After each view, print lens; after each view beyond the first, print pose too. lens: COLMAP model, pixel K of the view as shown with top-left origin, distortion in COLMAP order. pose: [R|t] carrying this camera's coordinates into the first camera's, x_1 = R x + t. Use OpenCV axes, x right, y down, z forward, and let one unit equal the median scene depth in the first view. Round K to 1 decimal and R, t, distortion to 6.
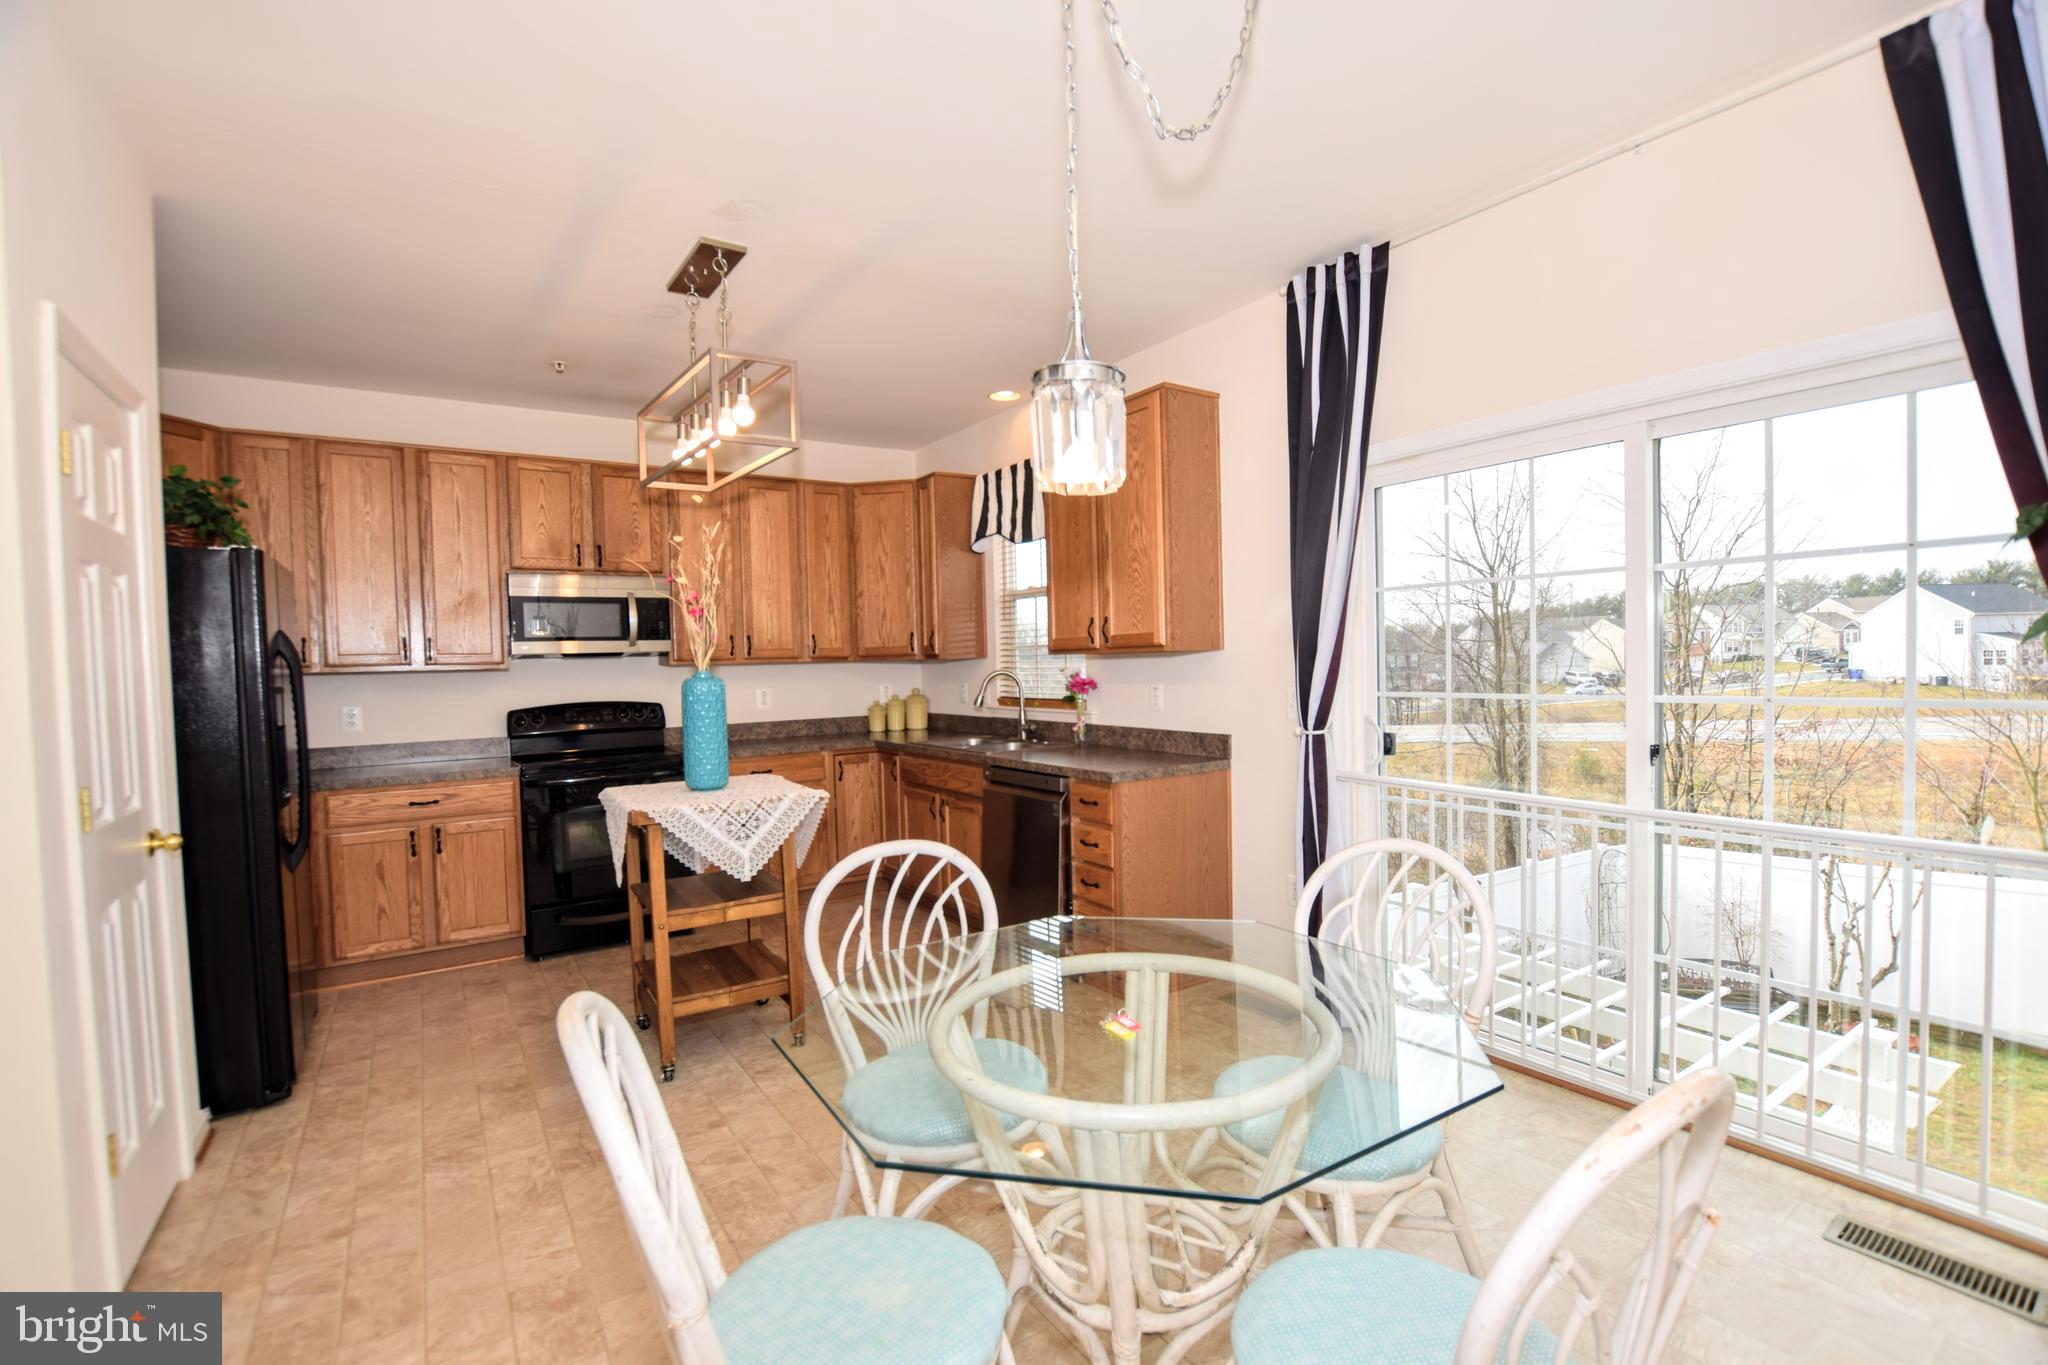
lens RADIAL K [[911.2, 0, 1026.8], [0, 911.2, 688.2], [0, 0, 1]] dist [-0.032291, 0.004739]
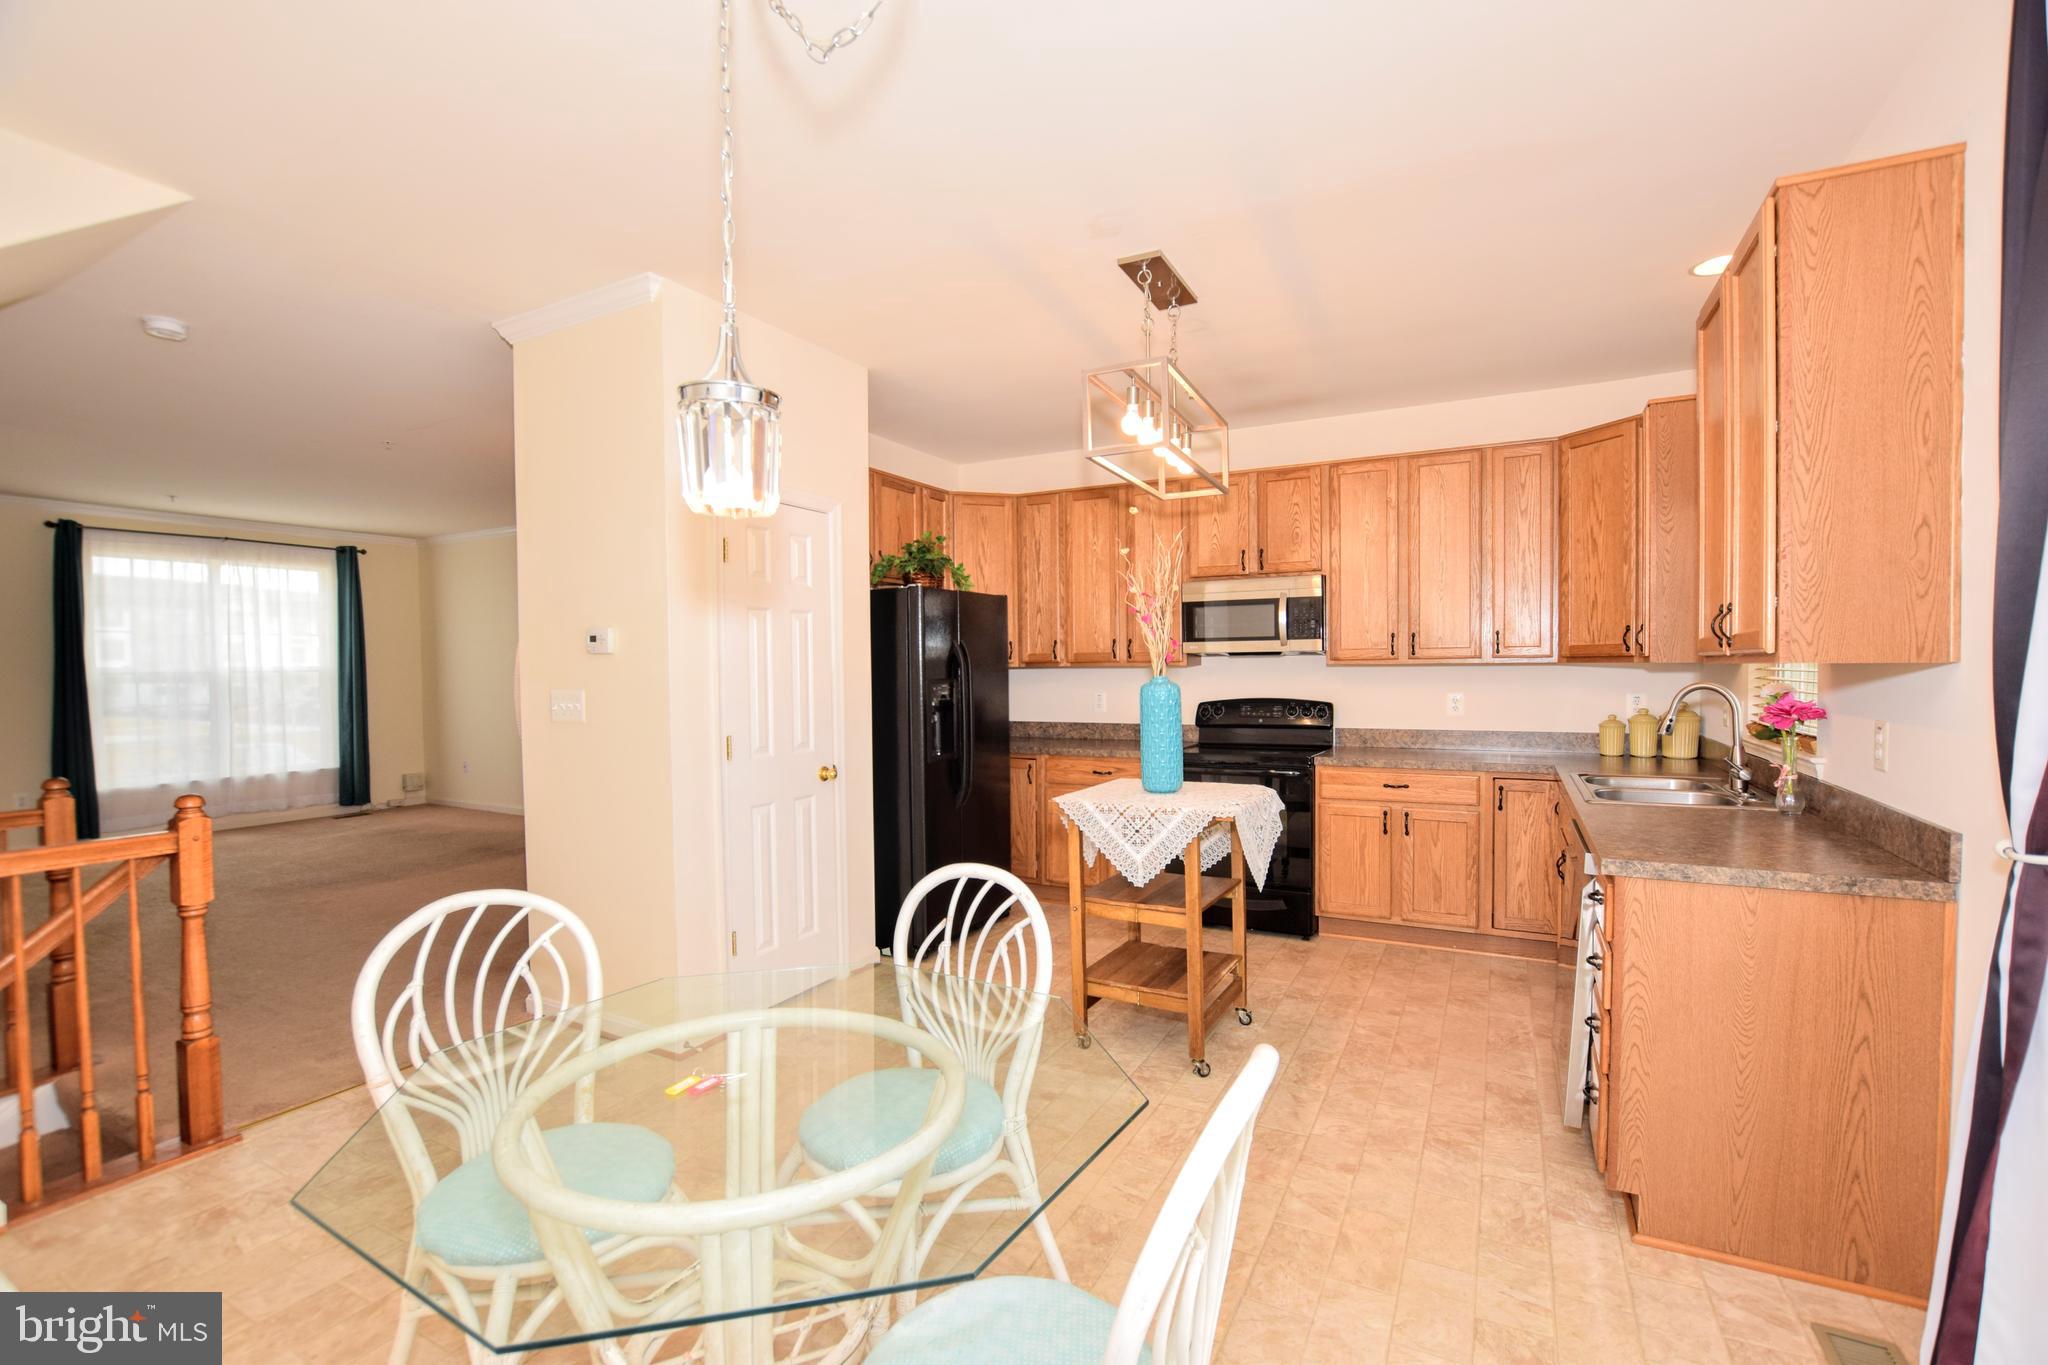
lens RADIAL K [[911.2, 0, 1026.8], [0, 911.2, 688.2], [0, 0, 1]] dist [-0.032291, 0.004739]
pose [[0.470360, 0.041861, -0.881481, 0.337315], [-0.027456, 0.999085, 0.032795, -0.024617], [0.882047, 0.008776, 0.471079, 0.268761]]
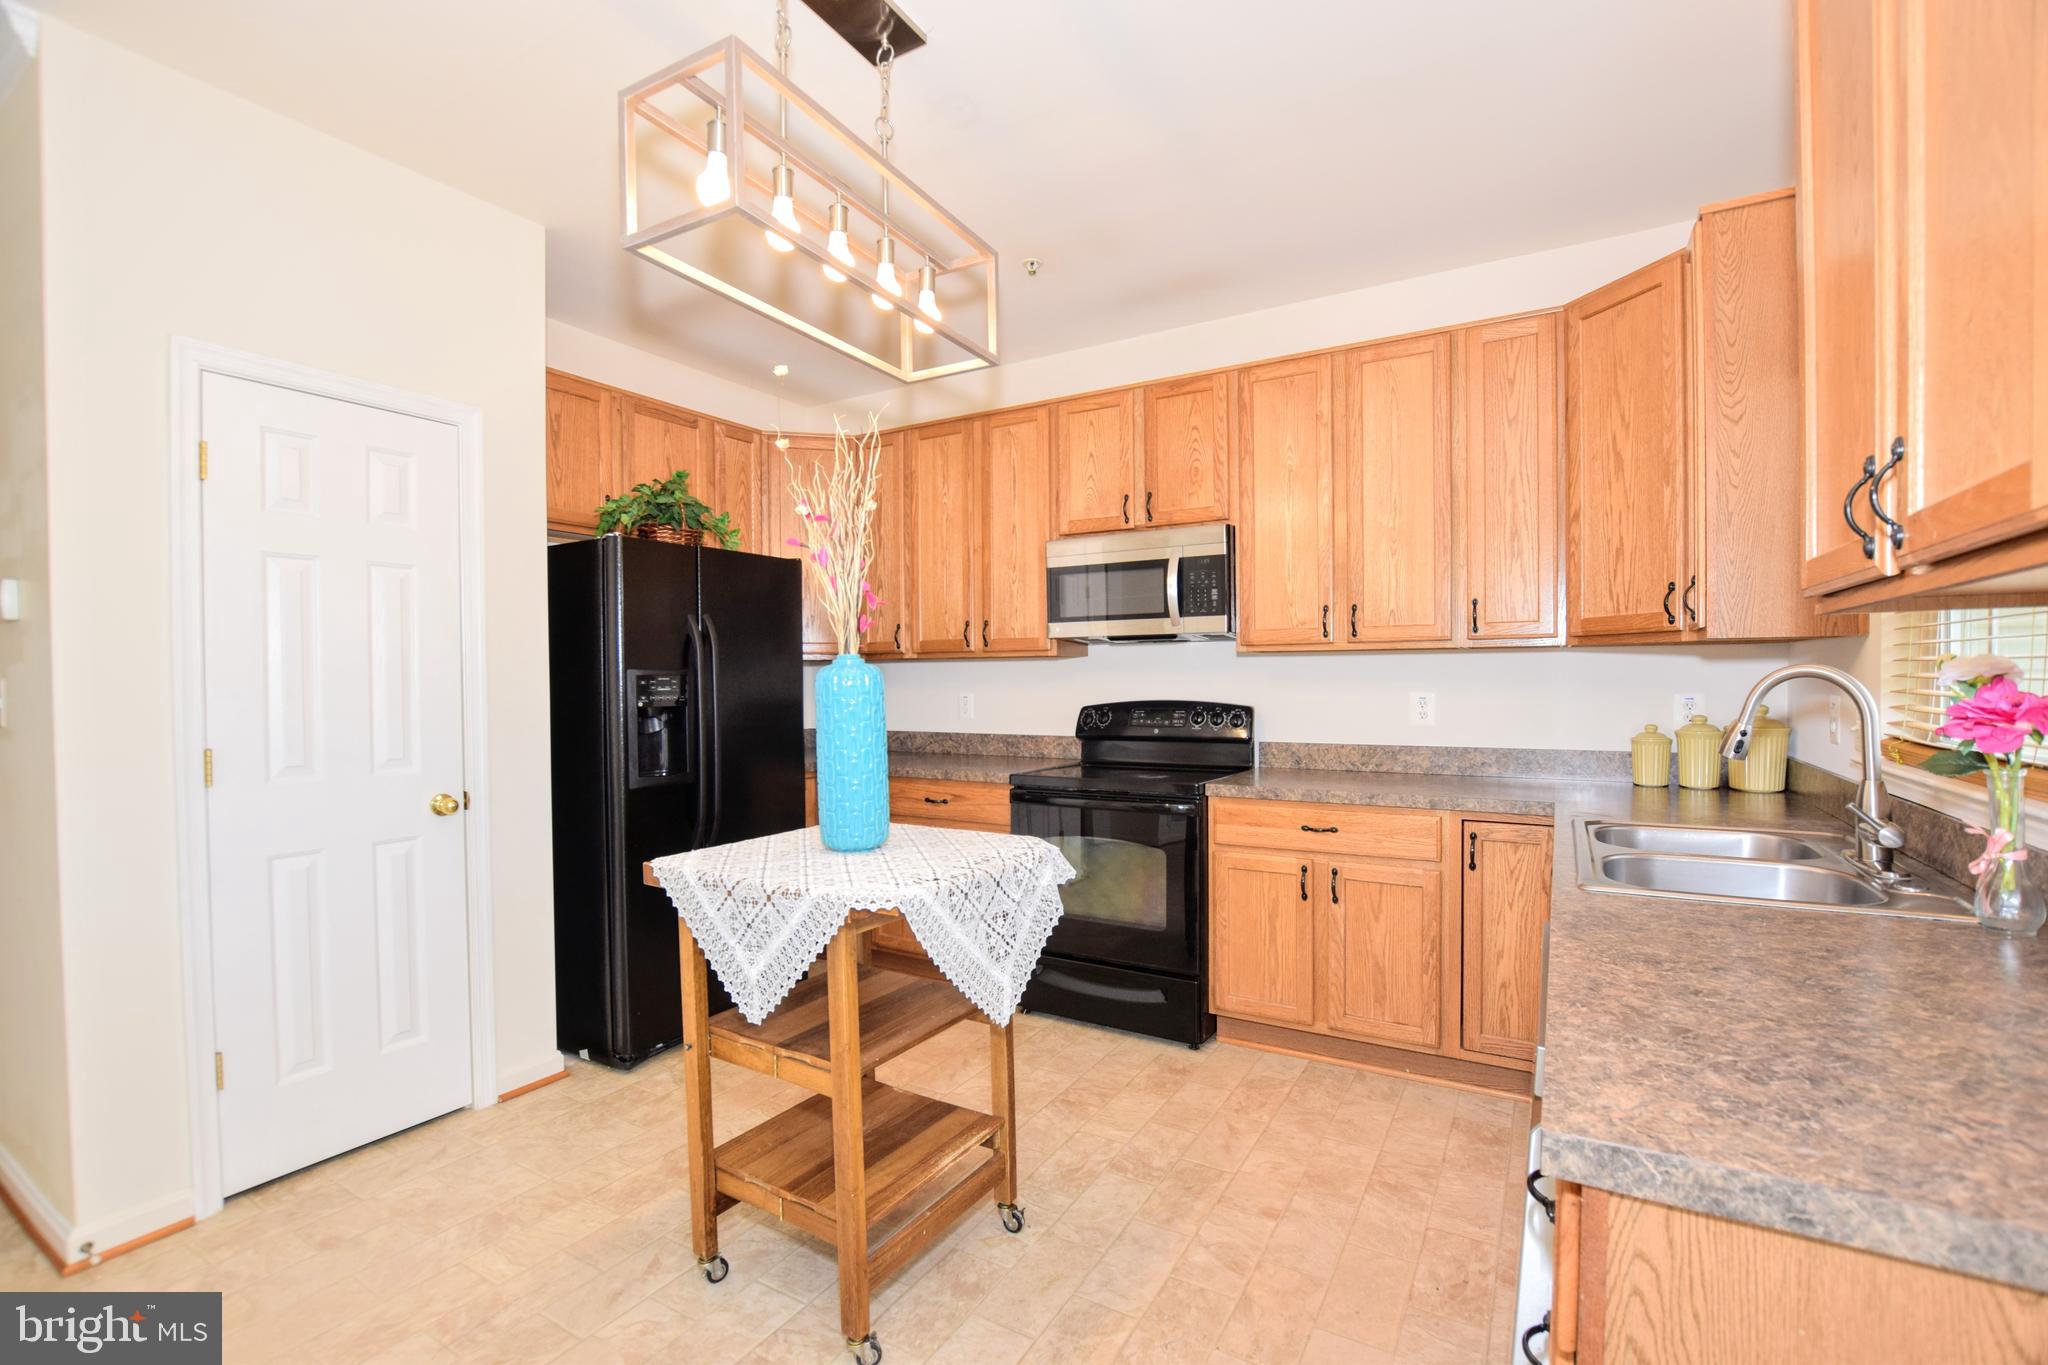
lens RADIAL K [[911.2, 0, 1026.8], [0, 911.2, 688.2], [0, 0, 1]] dist [-0.032291, 0.004739]
pose [[0.424755, 0.033053, -0.904705, 0.175646], [-0.028544, 0.999325, 0.023108, -0.009956], [0.904858, 0.016008, 0.425412, 0.595574]]
